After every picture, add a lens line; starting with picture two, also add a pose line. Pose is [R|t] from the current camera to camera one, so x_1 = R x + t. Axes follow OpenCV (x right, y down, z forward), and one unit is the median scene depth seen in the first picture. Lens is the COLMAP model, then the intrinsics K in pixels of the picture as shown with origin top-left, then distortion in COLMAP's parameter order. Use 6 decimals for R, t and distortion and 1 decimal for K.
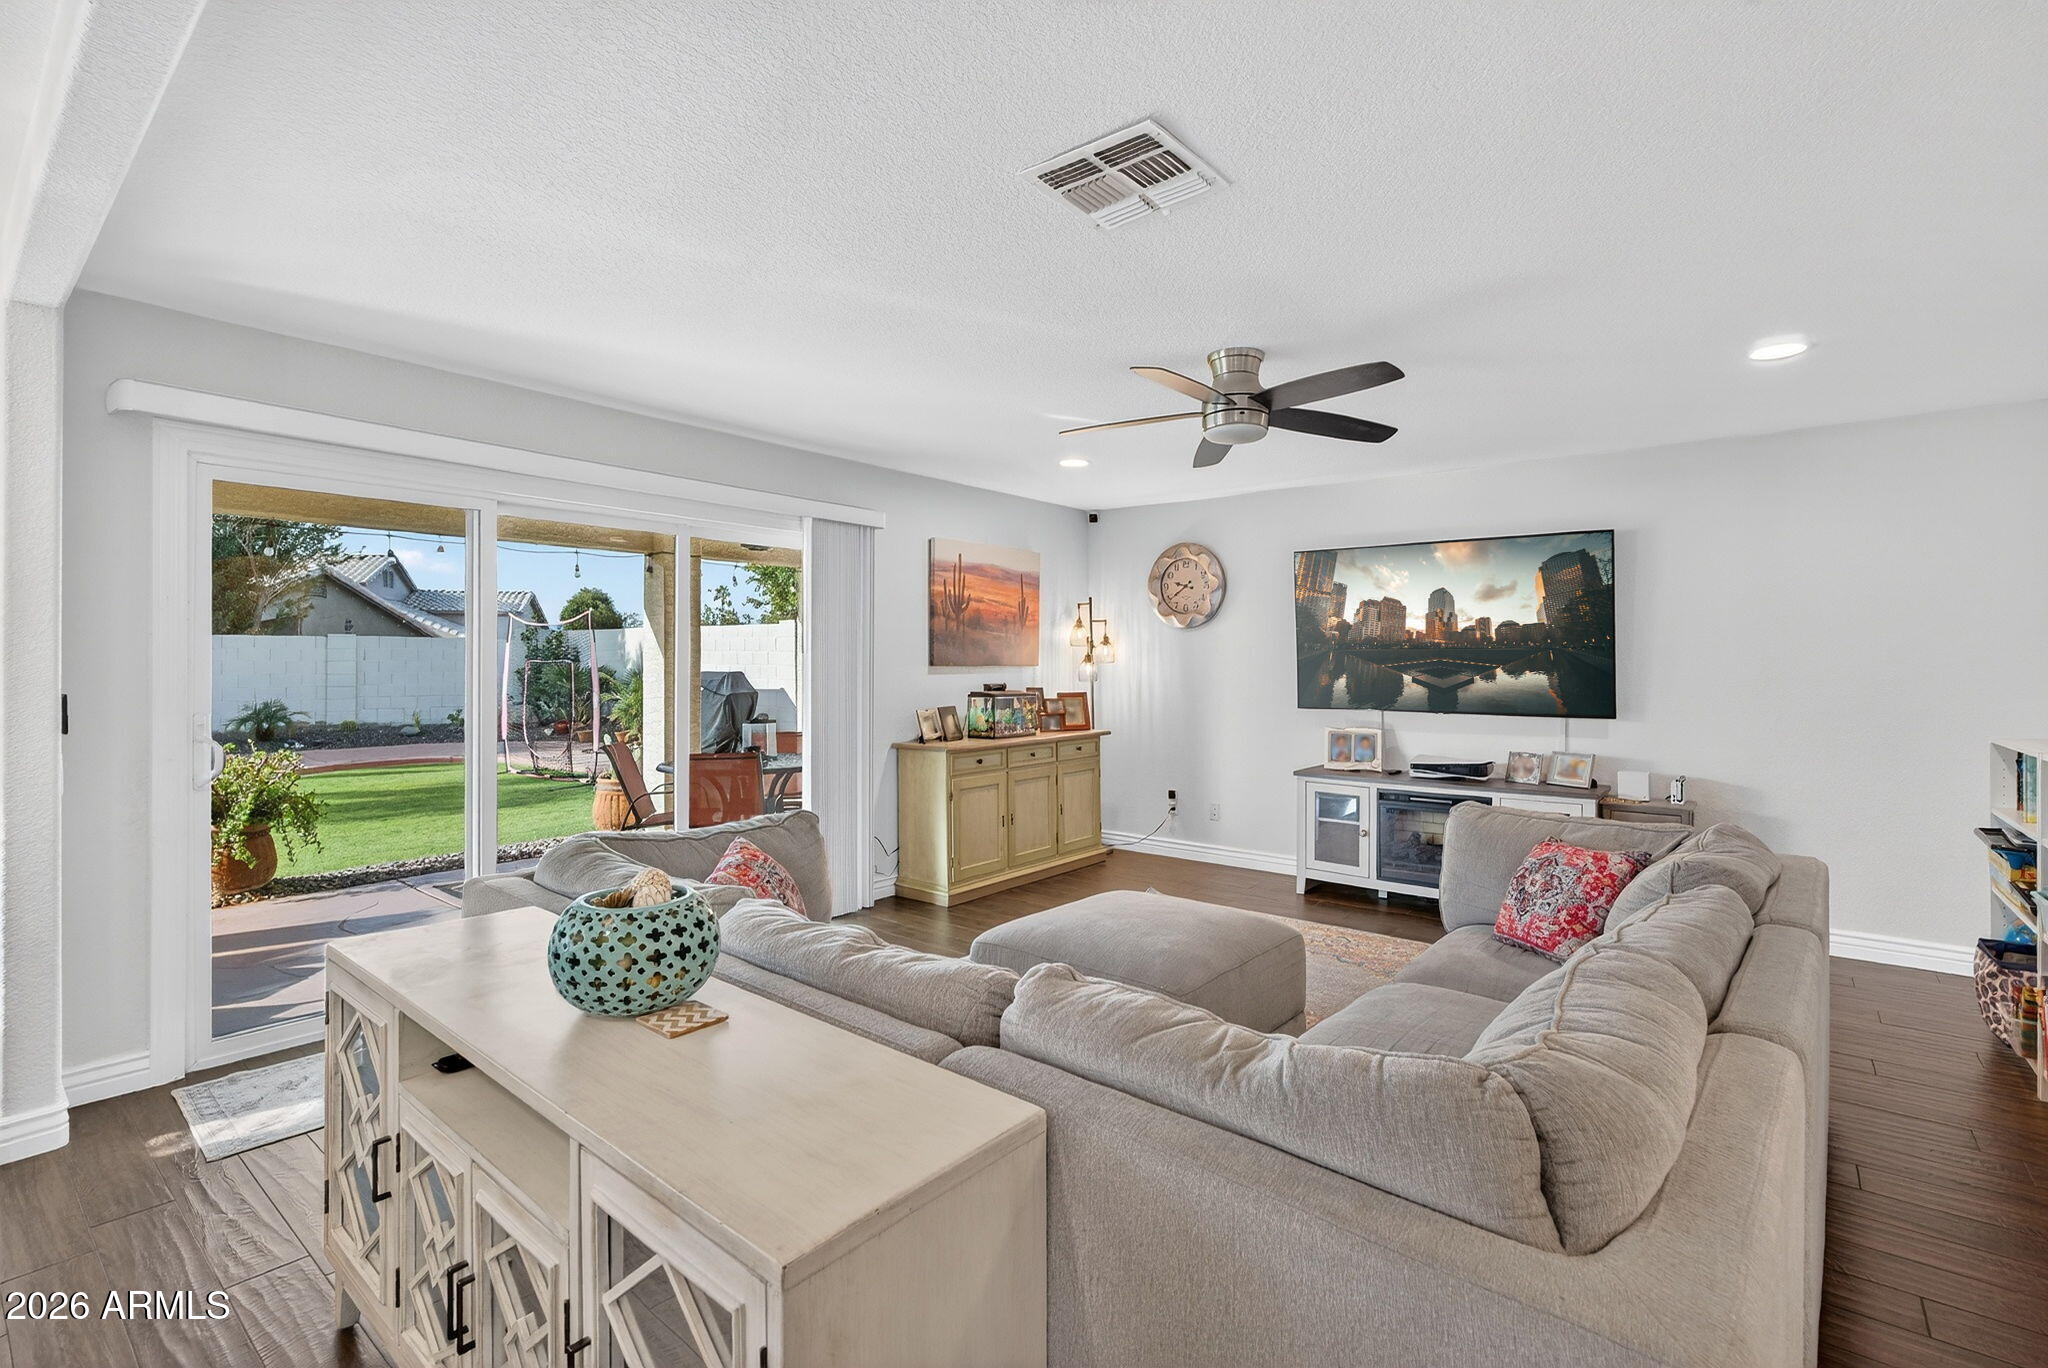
lens RADIAL K [[925.3, 0, 1024.9], [0, 925.3, 662.6], [0, 0, 1]] dist [-0.051047, 0.000026]
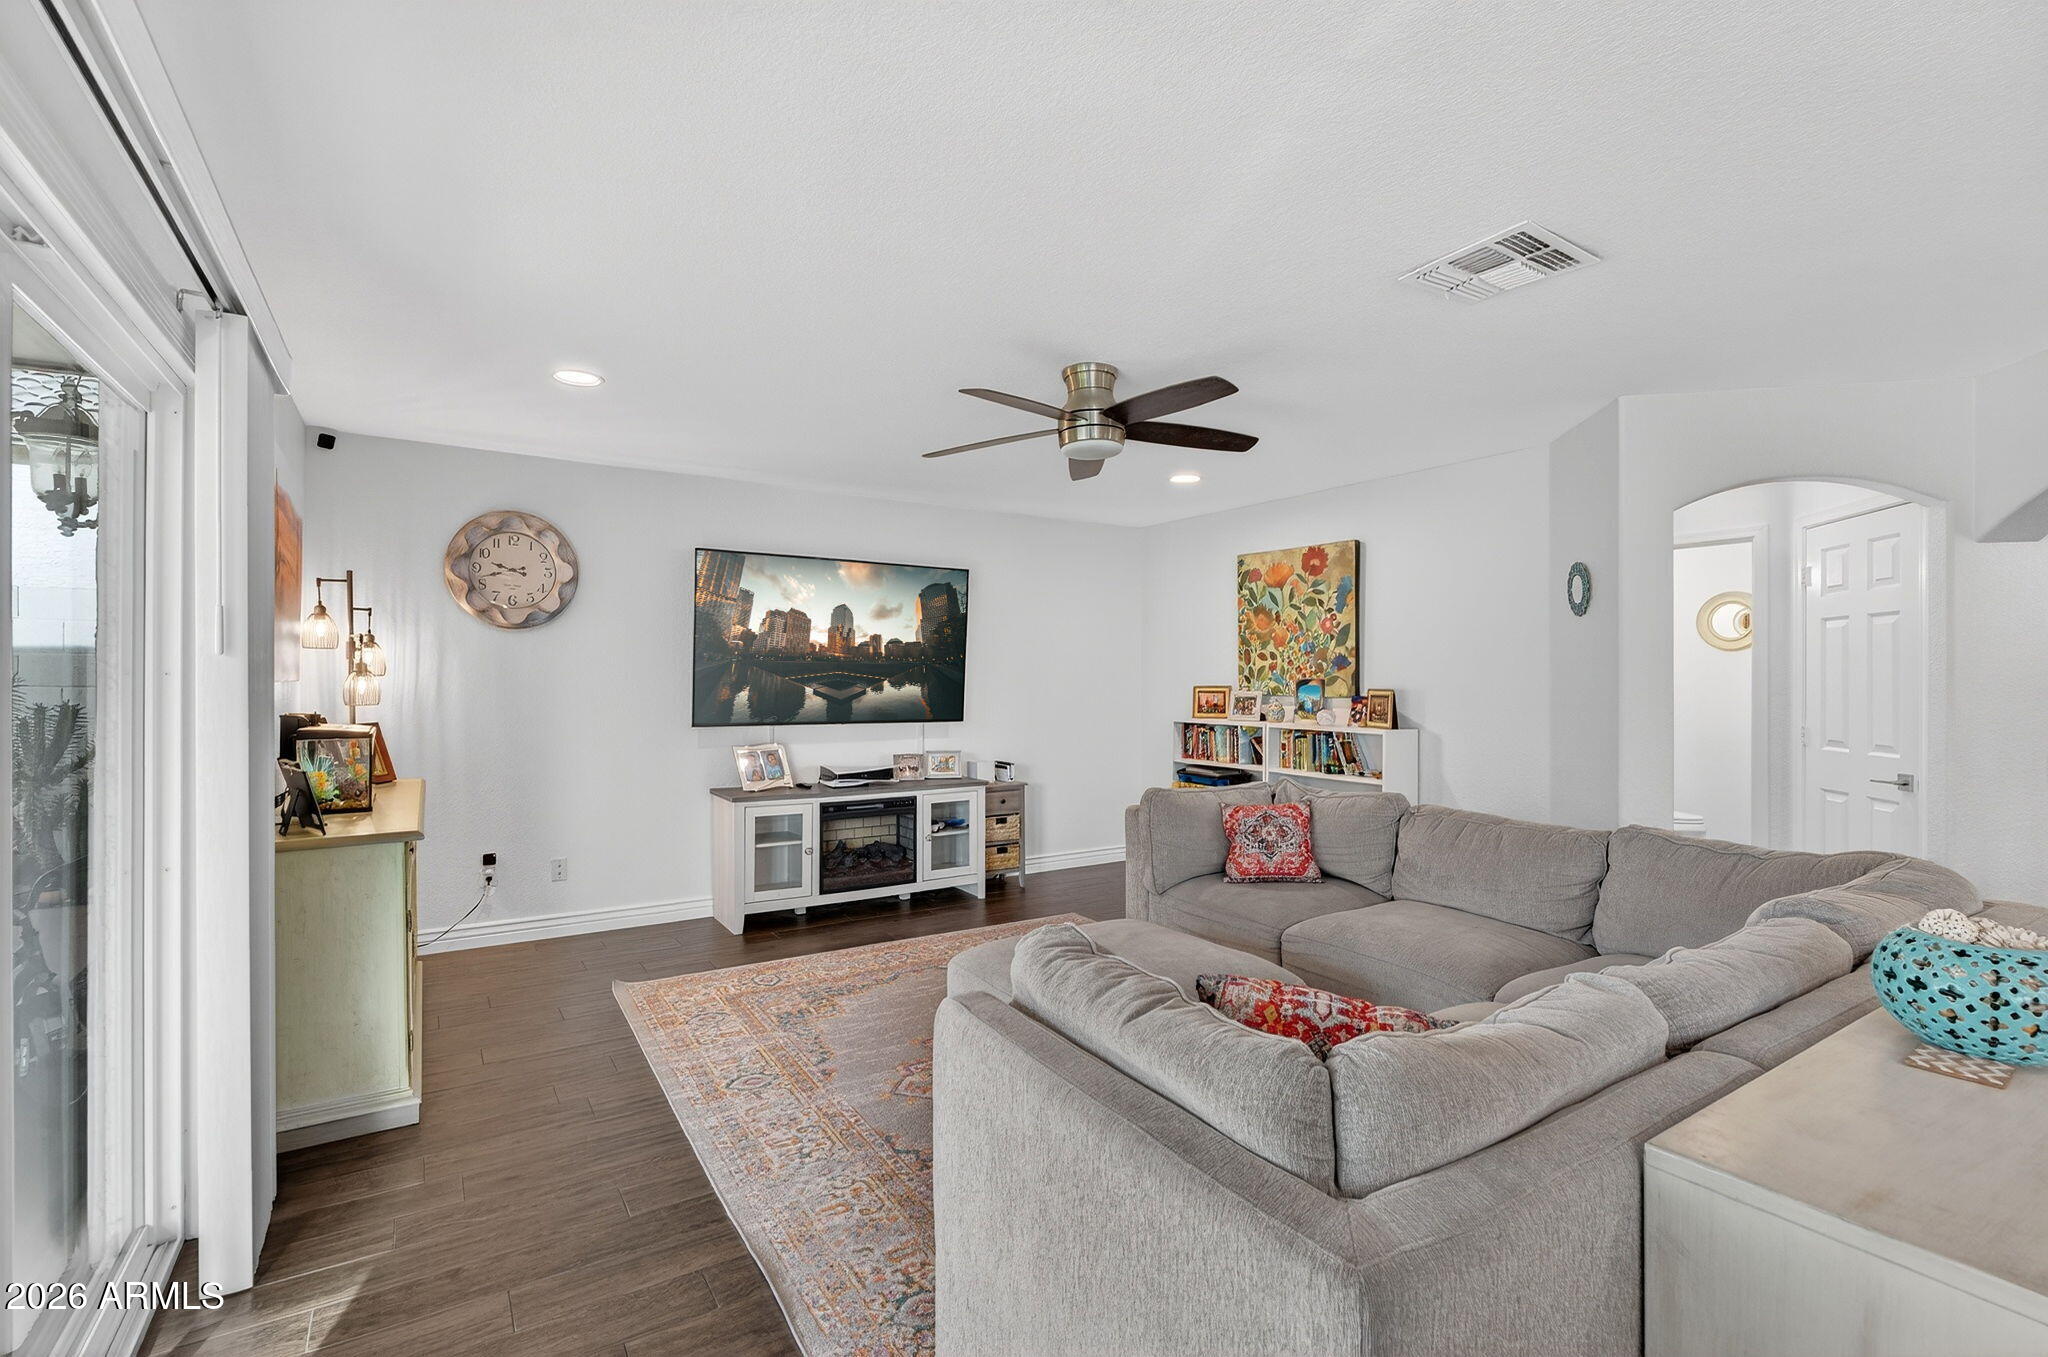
lens RADIAL K [[896.8, 0, 975.0], [0, 896.8, 676.2], [0, 0, 1]] dist [-0.014616, -0.000032]
pose [[0.334500, 0.001906, 0.942394, -0.450311], [-0.003053, 0.999995, -0.000939, 0.001389], [-0.942391, -0.002563, 0.334504, 0.500202]]
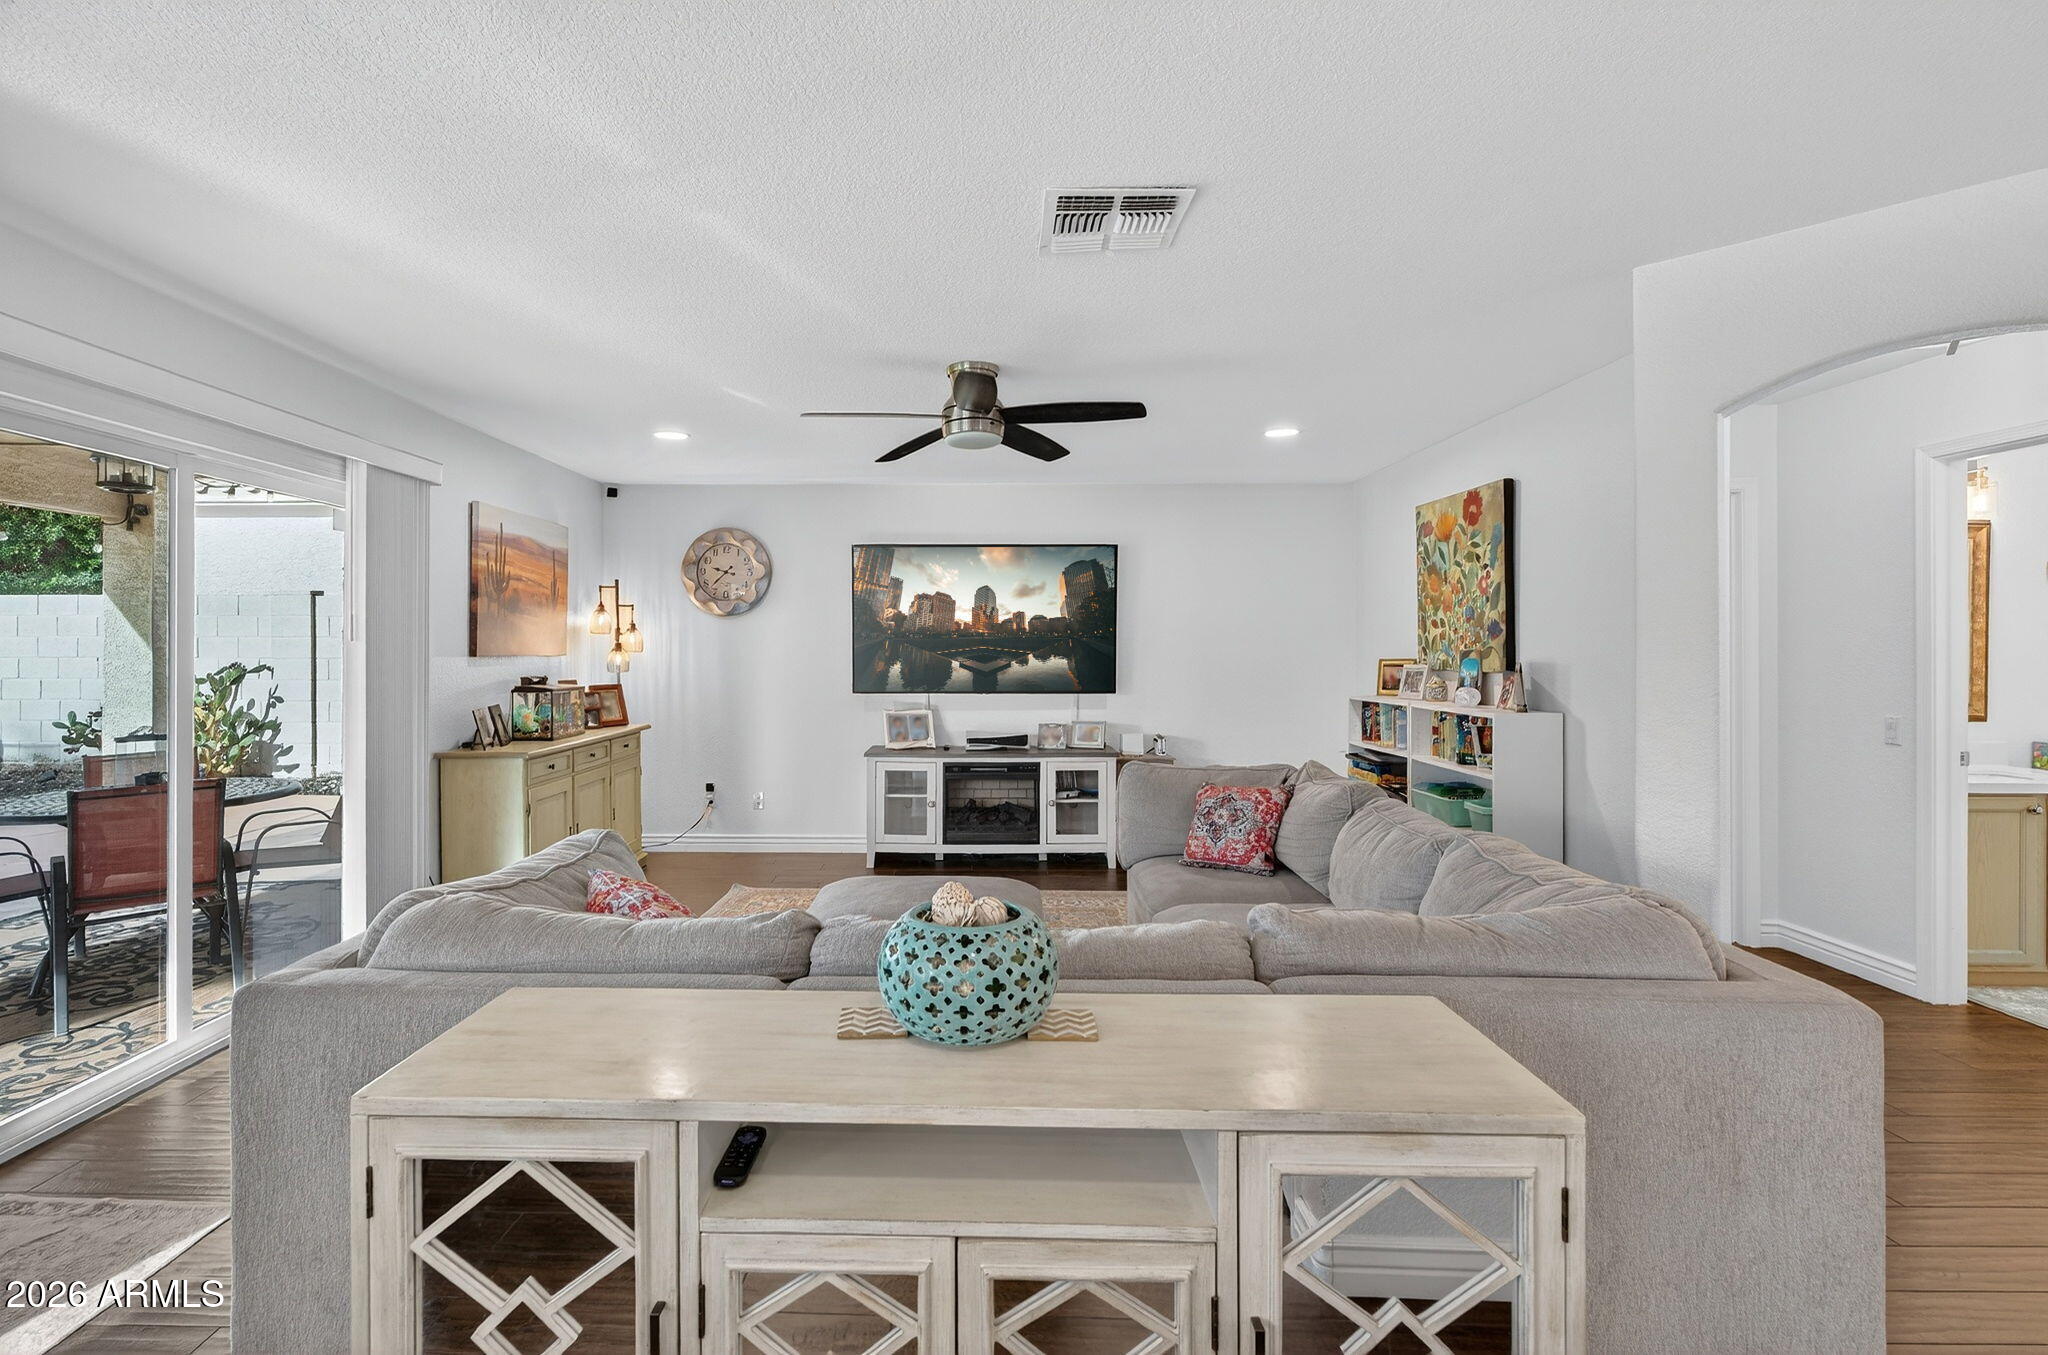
lens RADIAL K [[927.0, 0, 982.9], [0, 927.0, 656.3], [0, 0, 1]] dist [0.000644, -0.000060]
pose [[0.790268, -0.008038, 0.612709, -0.260498], [0.004452, 0.999963, 0.007375, -0.000584], [-0.612745, -0.003101, 0.790274, 0.071951]]
